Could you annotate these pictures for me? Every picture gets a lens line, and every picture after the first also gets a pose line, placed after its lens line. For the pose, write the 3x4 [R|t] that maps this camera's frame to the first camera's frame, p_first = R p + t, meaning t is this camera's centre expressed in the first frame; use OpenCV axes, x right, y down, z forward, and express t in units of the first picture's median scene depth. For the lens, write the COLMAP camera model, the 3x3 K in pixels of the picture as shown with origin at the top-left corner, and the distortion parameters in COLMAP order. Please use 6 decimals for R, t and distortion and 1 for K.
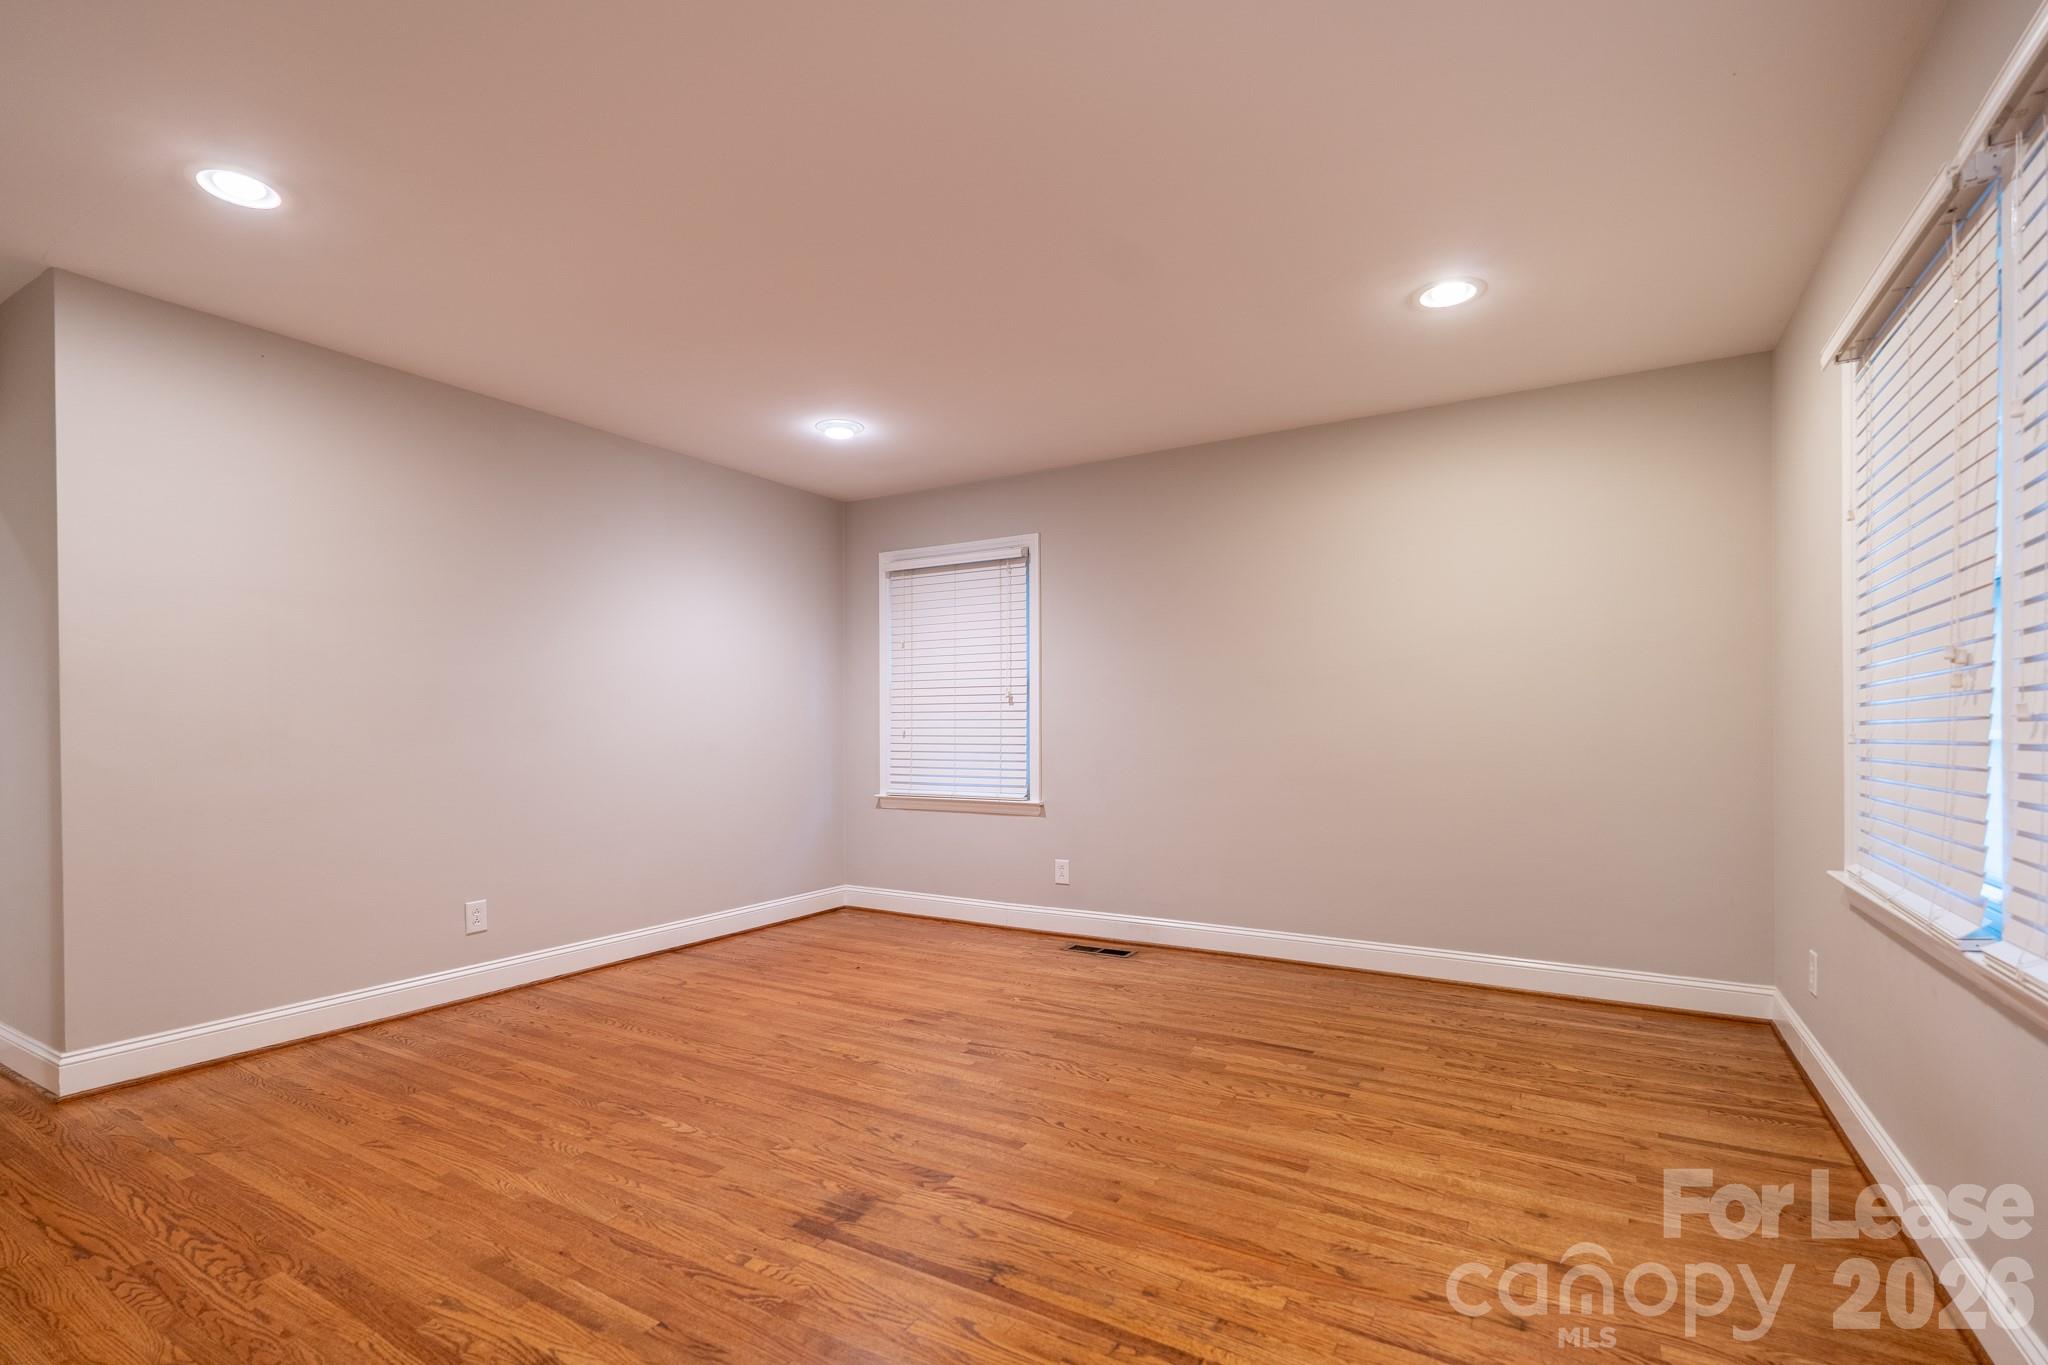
lens RADIAL K [[988.5, 0, 964.5], [0, 988.5, 683.9], [0, 0, 1]] dist [0.001142, -0.000045]
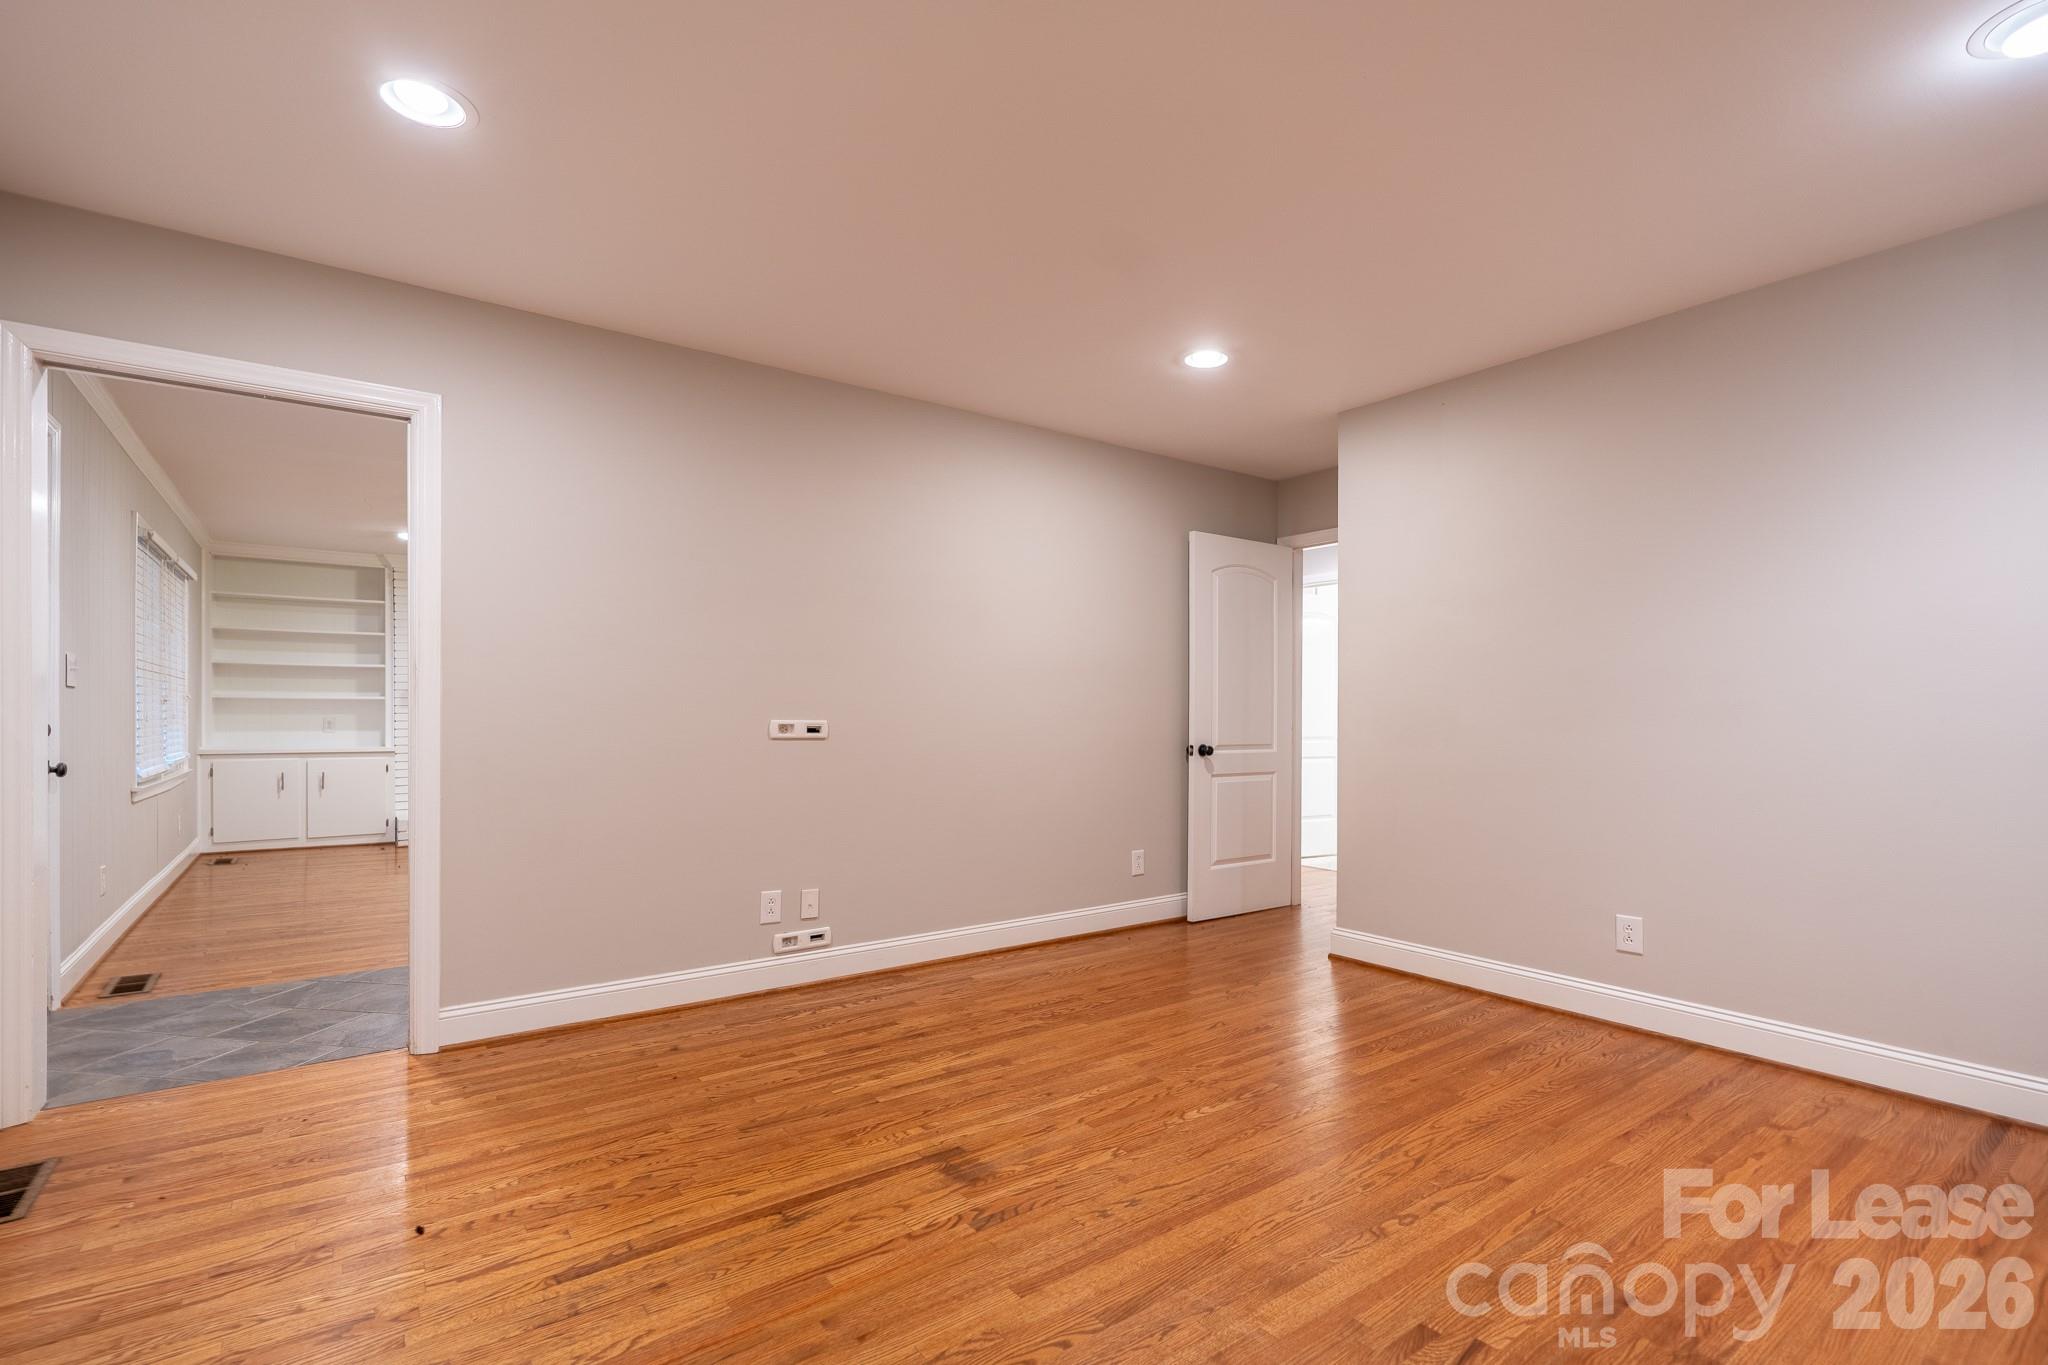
lens RADIAL K [[933.9, 0, 1032.3], [0, 933.9, 715.2], [0, 0, 1]] dist [0.000196, -0.000193]
pose [[-0.357485, 0.004279, -0.933909, 0.720182], [0.041408, 0.999079, -0.011272, 0.057352], [0.933000, -0.042701, -0.357333, 1.332281]]
